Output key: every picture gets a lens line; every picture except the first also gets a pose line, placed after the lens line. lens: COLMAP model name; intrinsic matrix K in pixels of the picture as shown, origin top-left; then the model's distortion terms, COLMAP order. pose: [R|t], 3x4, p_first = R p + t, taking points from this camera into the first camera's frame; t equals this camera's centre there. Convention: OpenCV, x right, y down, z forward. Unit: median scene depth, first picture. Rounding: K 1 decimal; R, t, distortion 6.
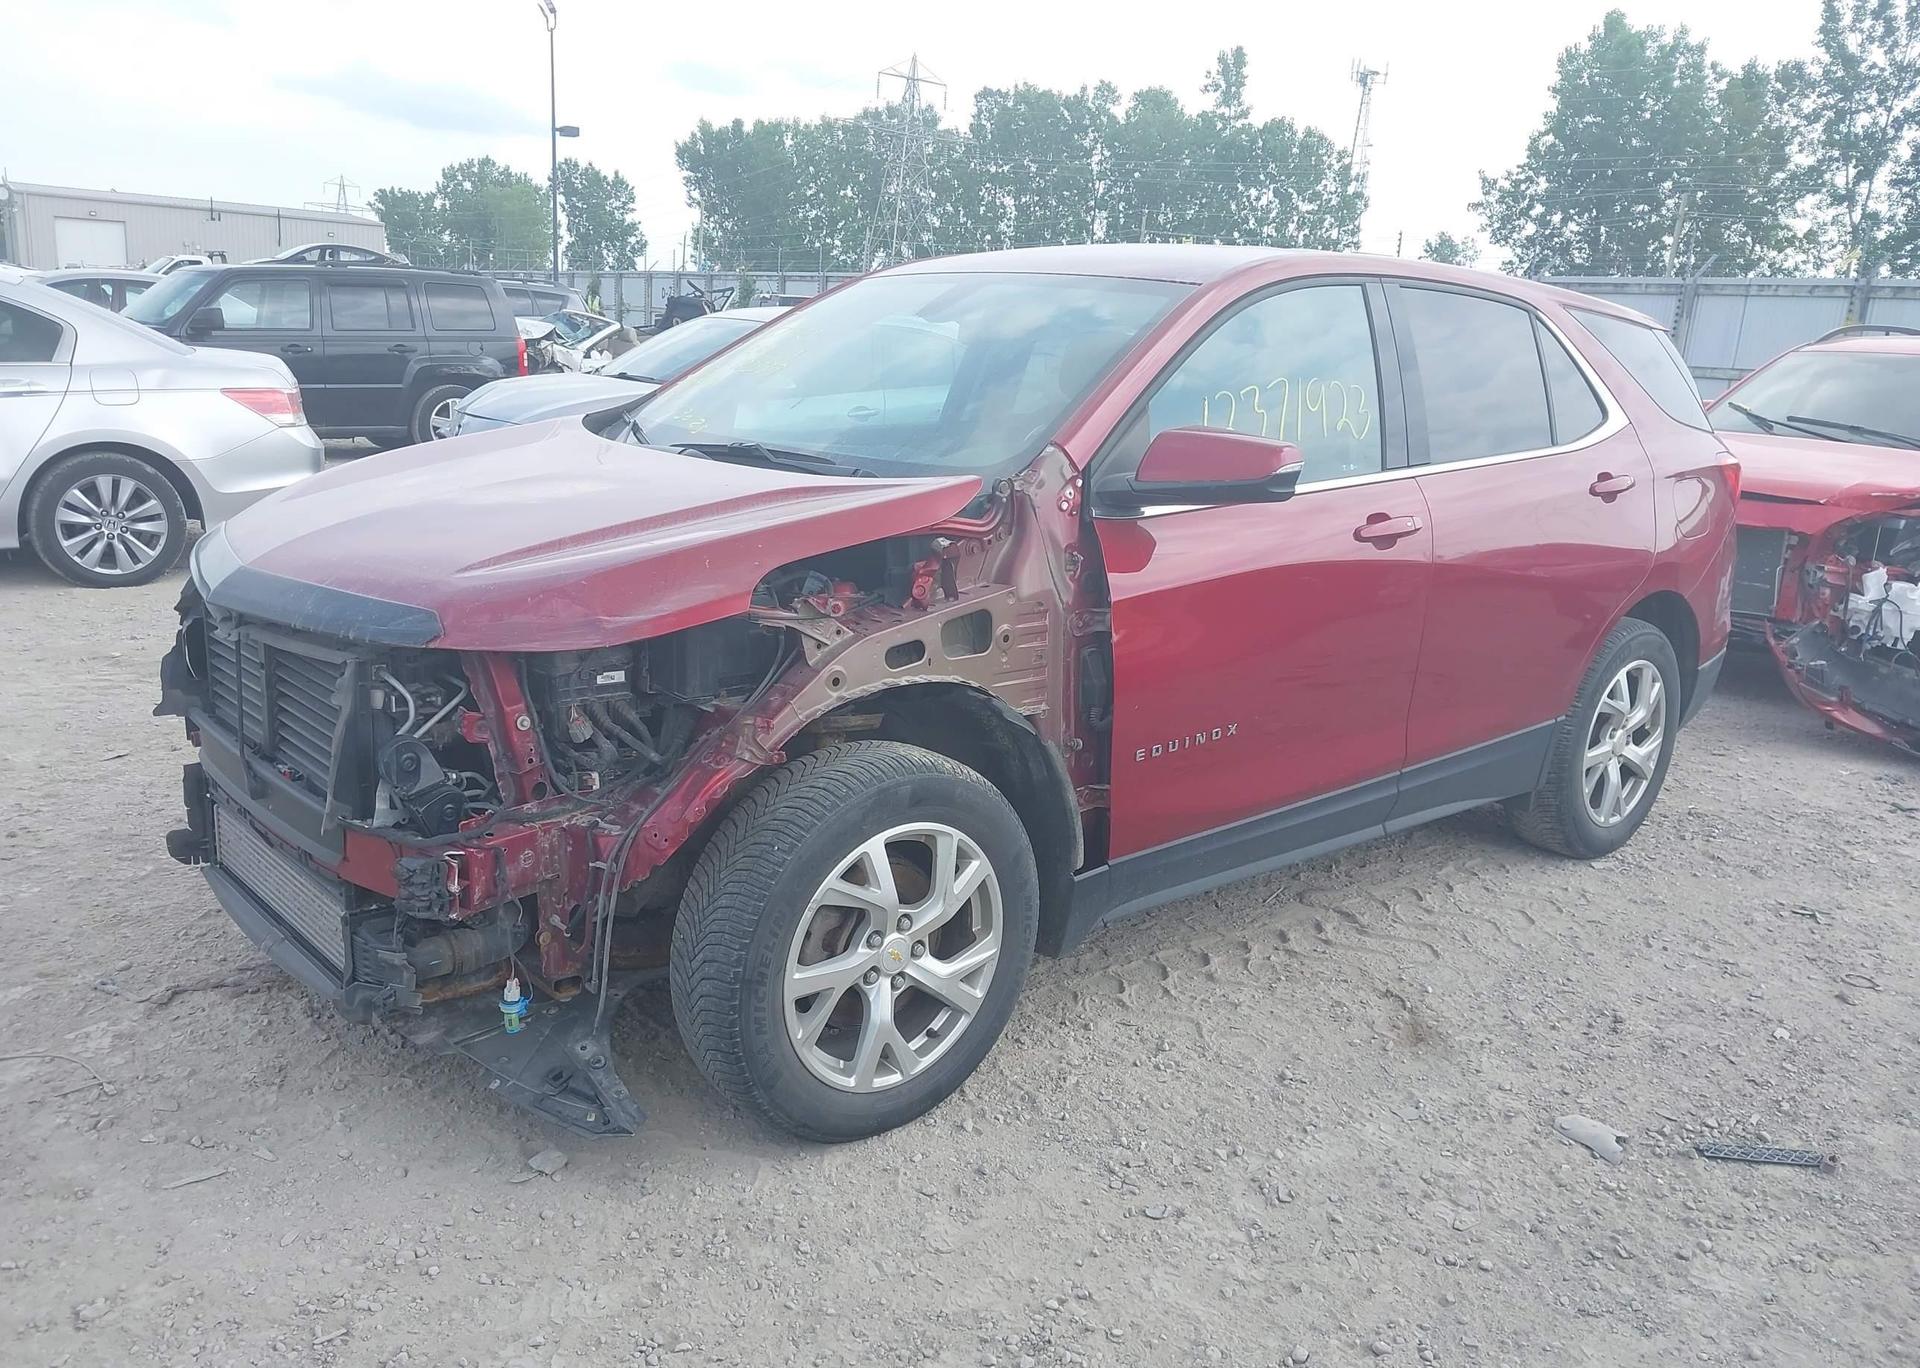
lens RADIAL K [[1502.9, 0, 944.2], [0, 1502.9, 681.1], [0, 0, 1]] dist [0.008835, -0.021208]
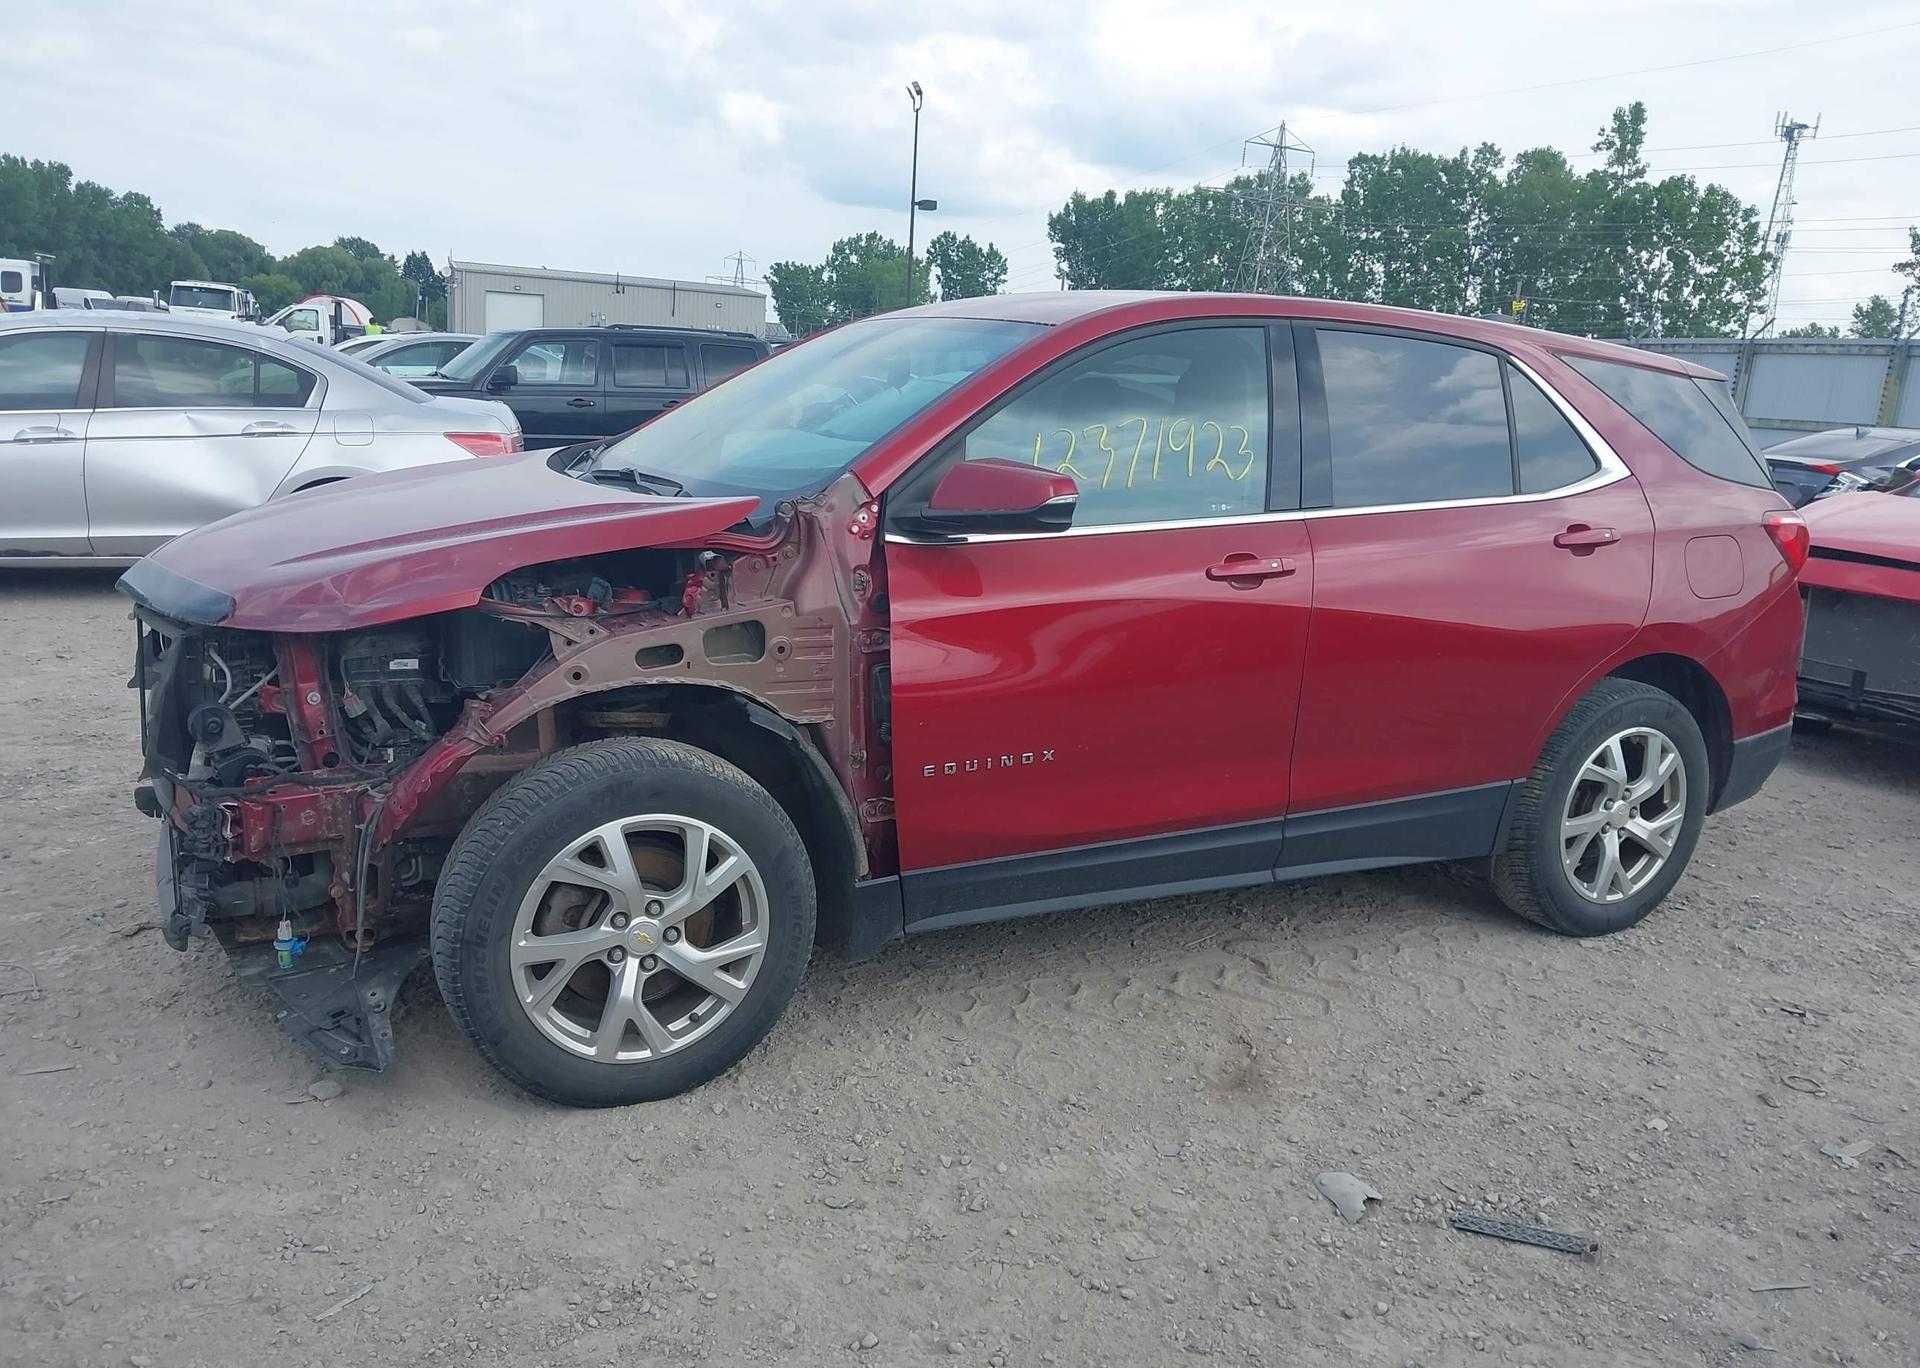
lens RADIAL K [[1502.9, 0, 954.3], [0, 1502.9, 687.1], [0, 0, 1]] dist [0.008835, -0.021208]
pose [[0.974196, 0.049046, -0.220309, 0.349594], [-0.057517, 0.997825, -0.032198, 0.022050], [0.218251, 0.044039, 0.974899, -0.007680]]
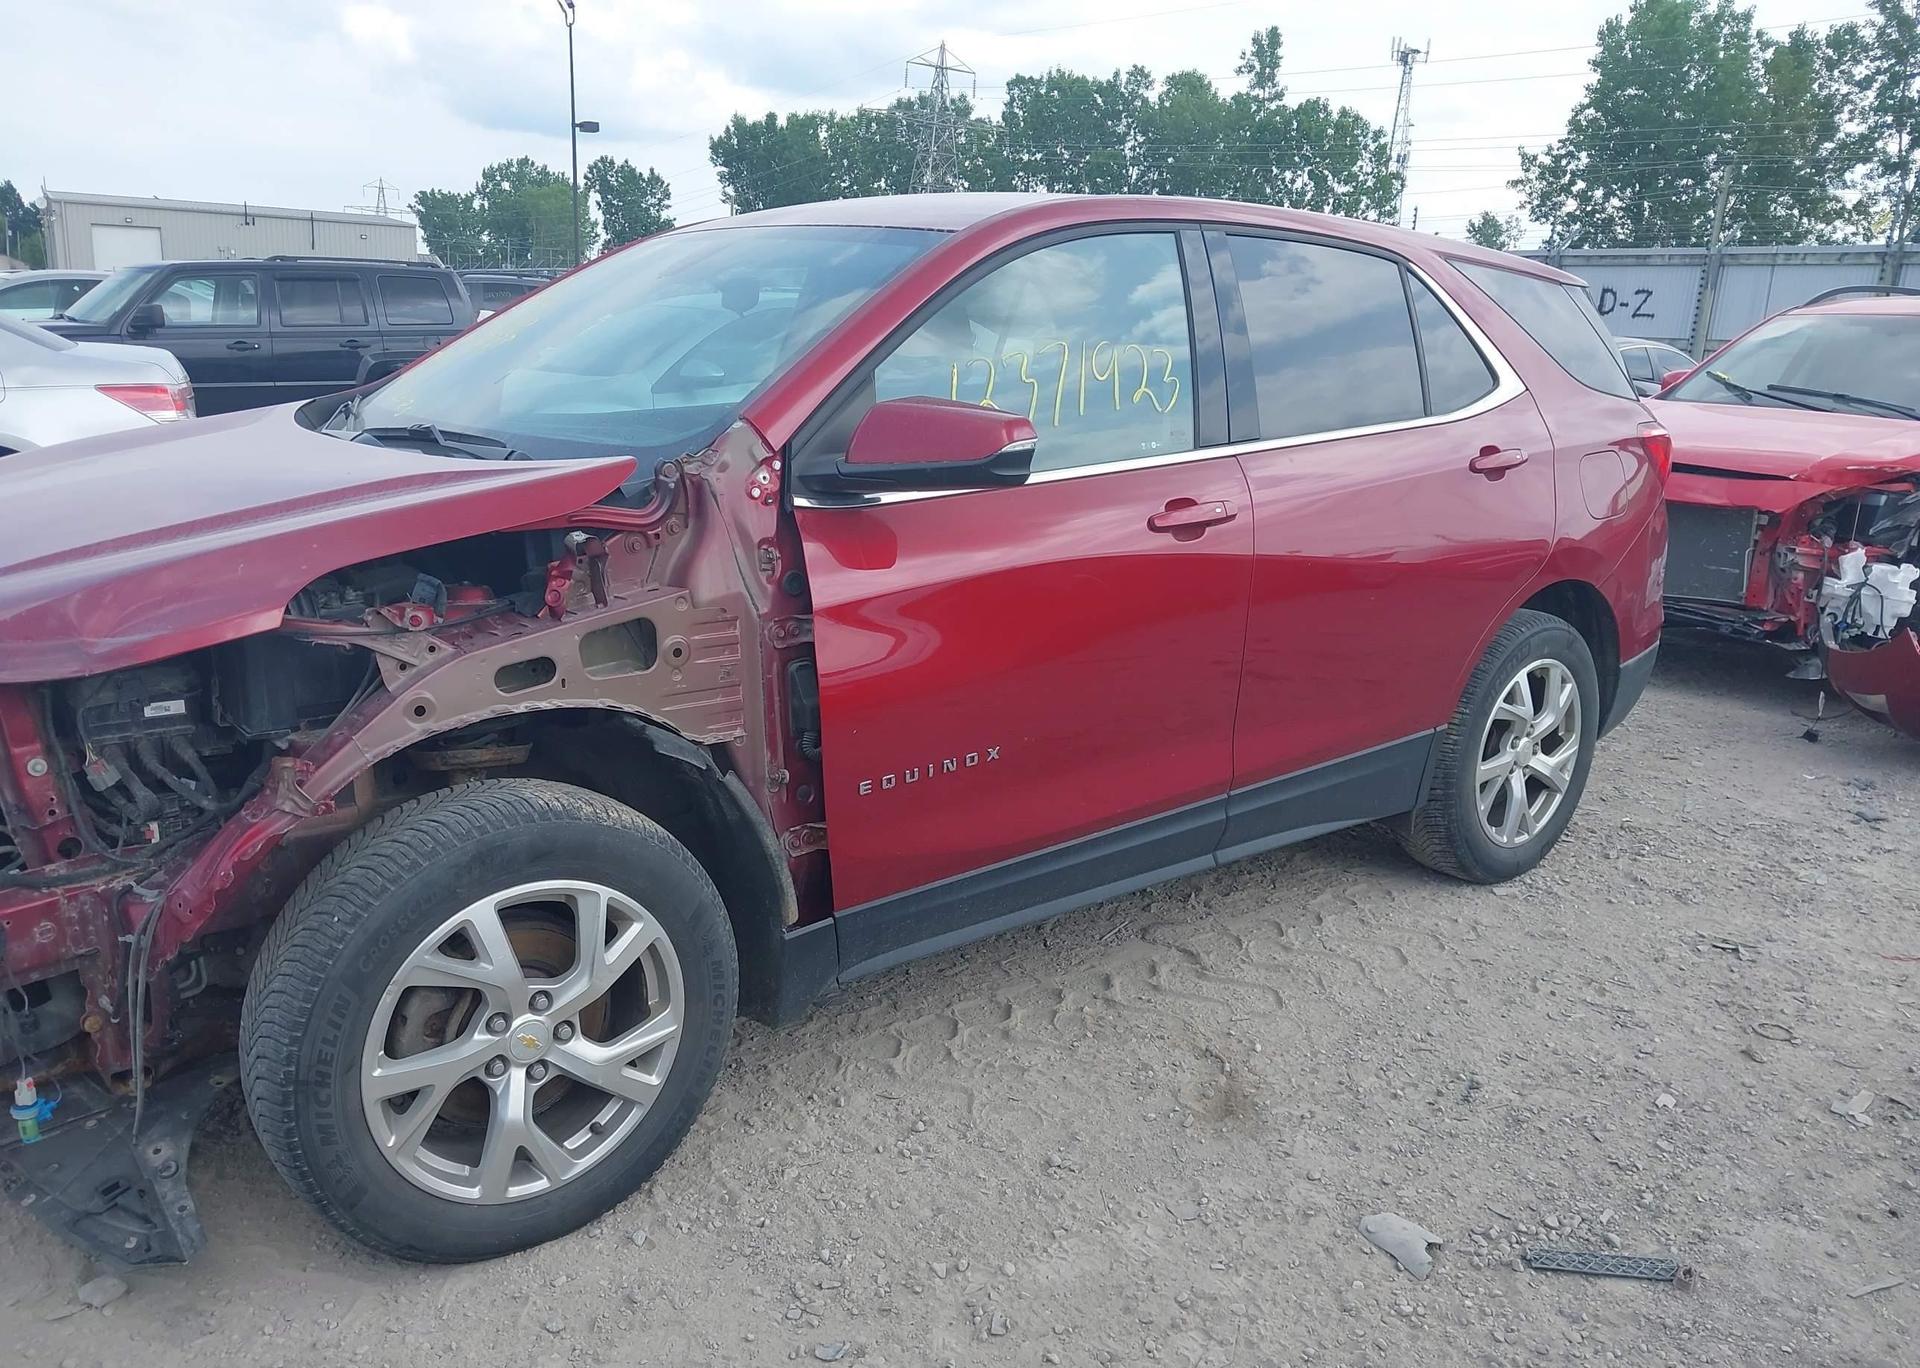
lens RADIAL K [[1502.9, 0, 944.4], [0, 1502.9, 693.1], [0, 0, 1]] dist [0.008835, -0.021208]
pose [[0.999546, -0.012345, -0.027471, 0.187386], [0.012701, 0.999837, 0.012832, -0.013453], [0.027308, -0.013175, 0.999540, 0.150954]]
